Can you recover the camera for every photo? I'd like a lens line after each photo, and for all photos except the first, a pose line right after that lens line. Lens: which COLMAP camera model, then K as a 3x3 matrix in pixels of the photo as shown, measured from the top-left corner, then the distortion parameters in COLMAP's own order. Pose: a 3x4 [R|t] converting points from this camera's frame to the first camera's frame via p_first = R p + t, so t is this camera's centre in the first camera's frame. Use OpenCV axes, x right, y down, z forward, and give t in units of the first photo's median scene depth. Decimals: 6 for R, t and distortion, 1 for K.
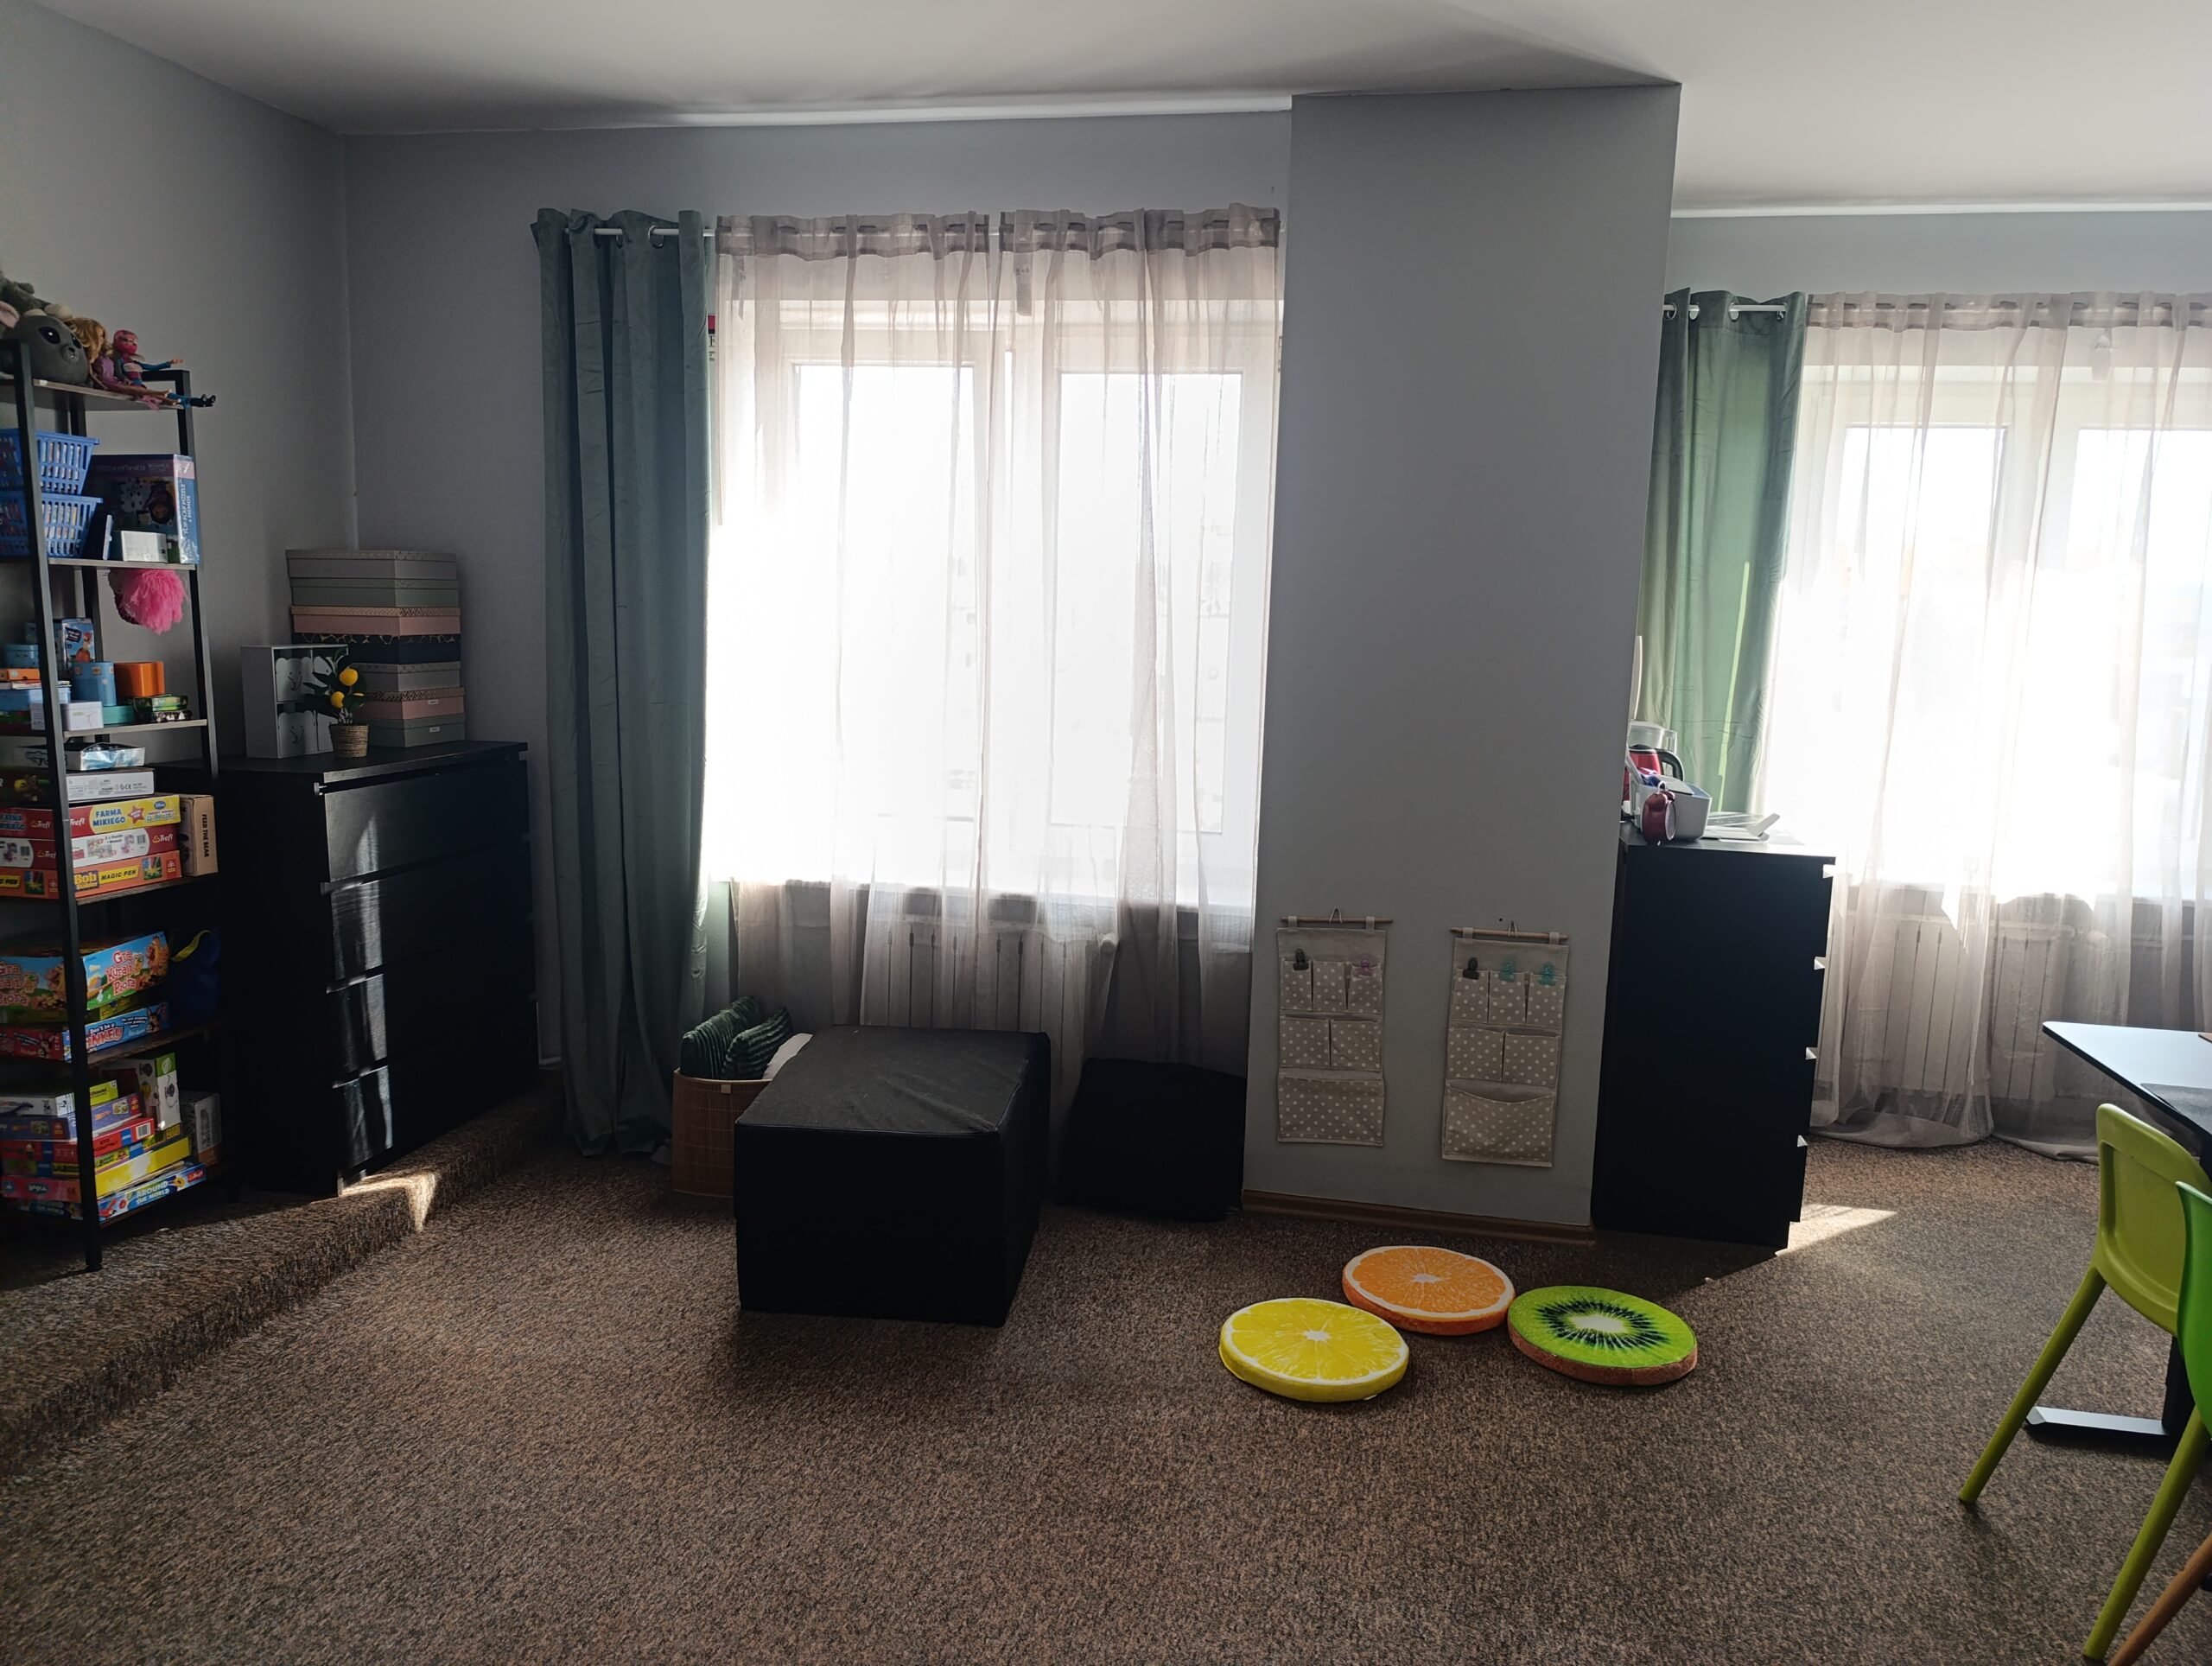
lens RADIAL K [[1519.1, 0, 1106.0], [0, 1519.1, 833.0], [0, 0, 1]] dist [-0.007980, -0.011652]
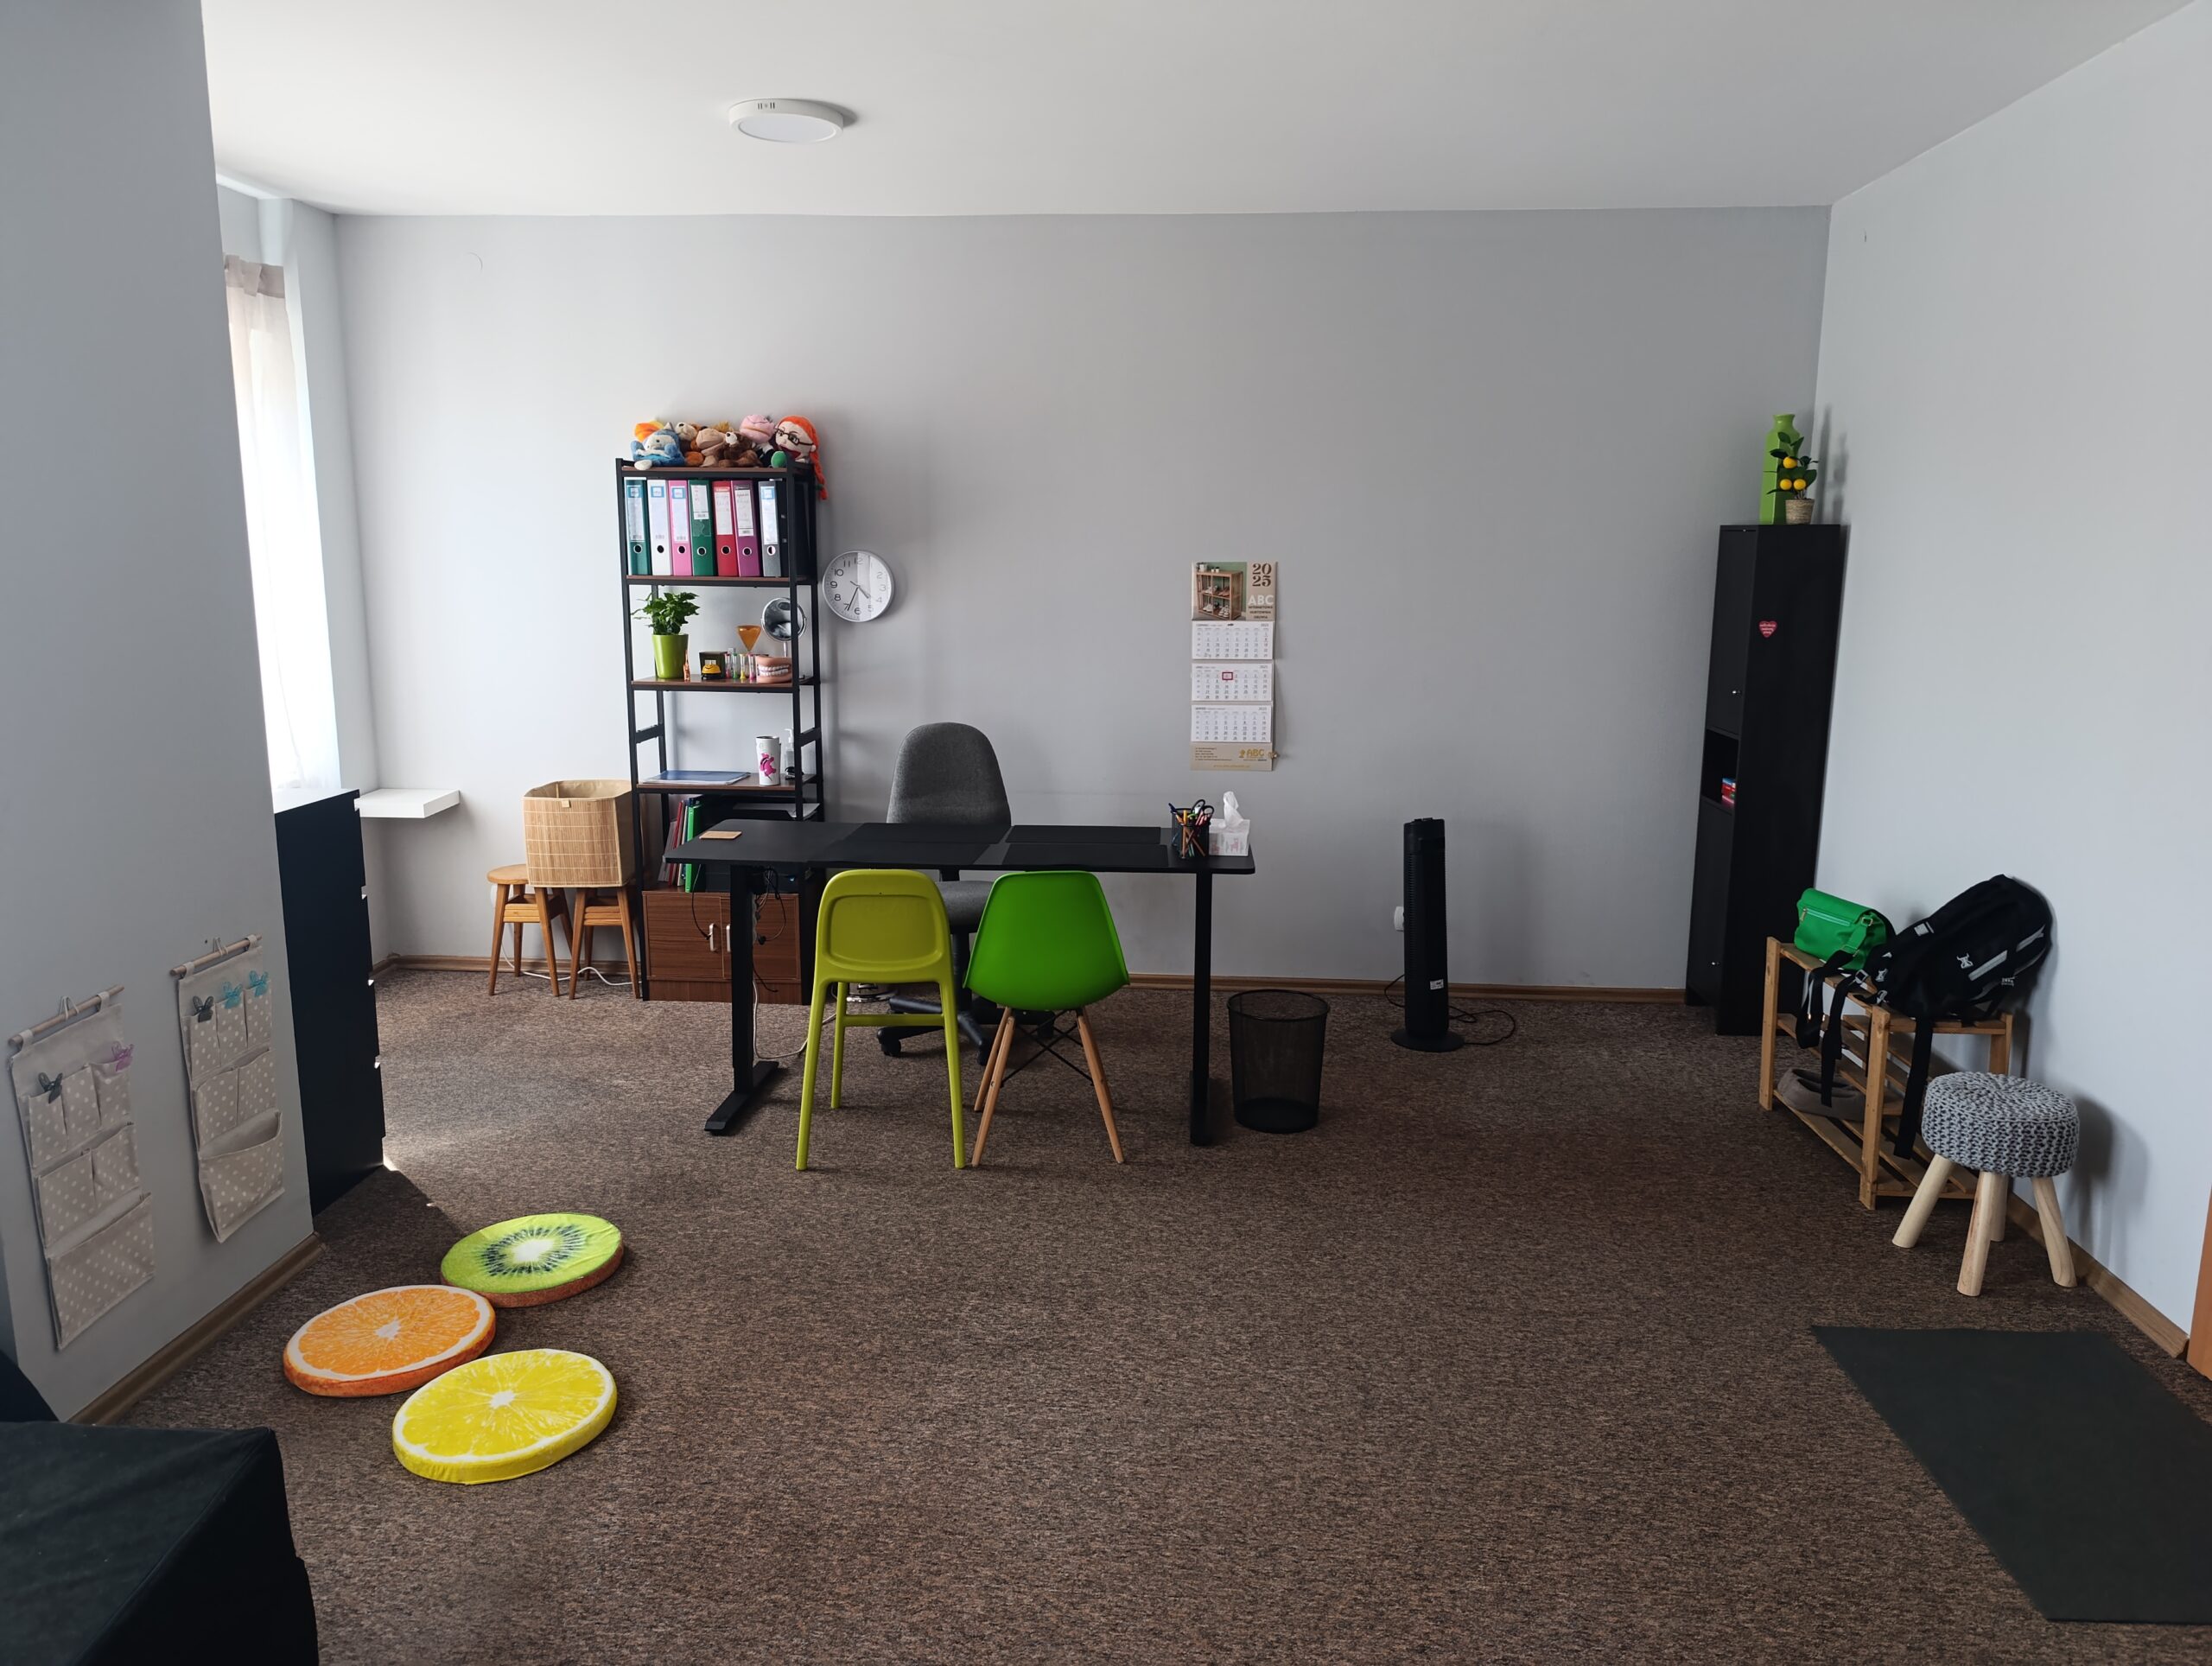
lens RADIAL K [[1519.1, 0, 1106.0], [0, 1519.1, 833.0], [0, 0, 1]] dist [-0.007980, -0.011652]
pose [[-0.138877, -0.214540, 0.966792, -0.703792], [0.141774, 0.961888, 0.233818, -0.146456], [-0.980109, 0.169538, -0.103167, 0.694802]]
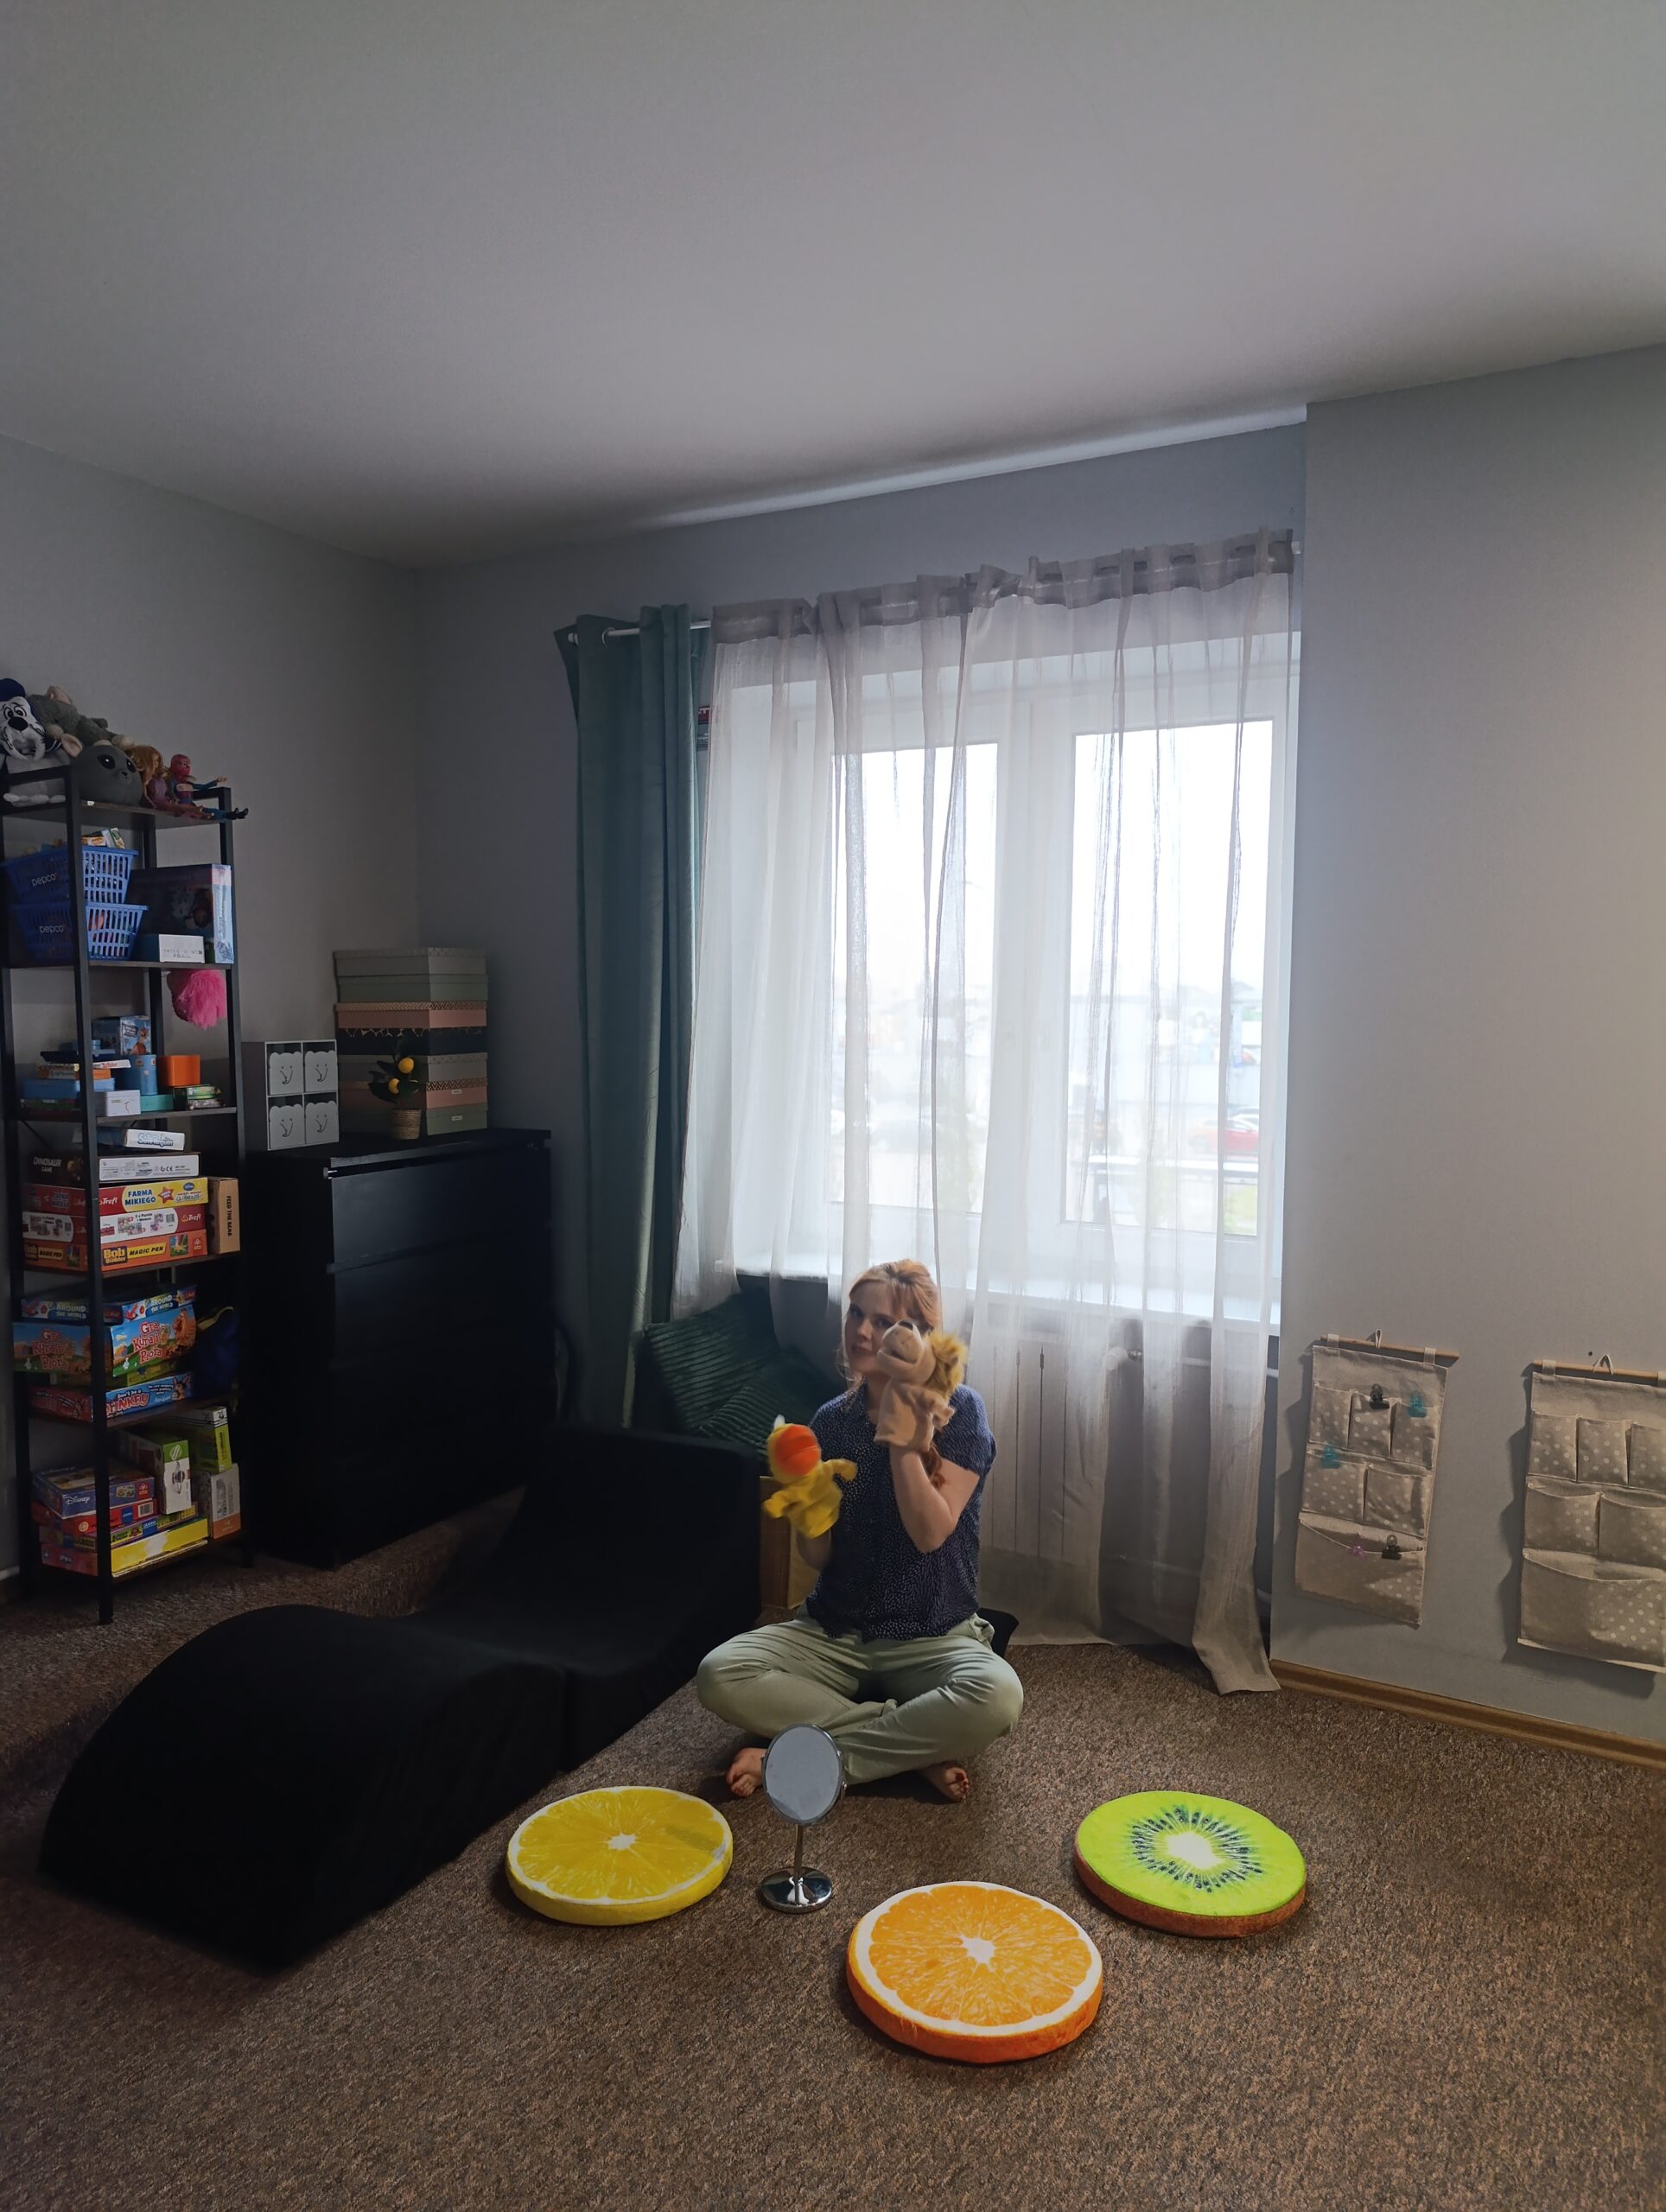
lens RADIAL K [[1519.1, 0, 833.0], [0, 1519.1, 1106.0], [0, 0, 1]] dist [-0.007980, -0.011652]
pose [[0.952550, -0.000014, -0.304383, 0.139910], [-0.023967, 0.996892, -0.075049, -0.005752], [0.303438, 0.078783, 0.949589, 0.112430]]
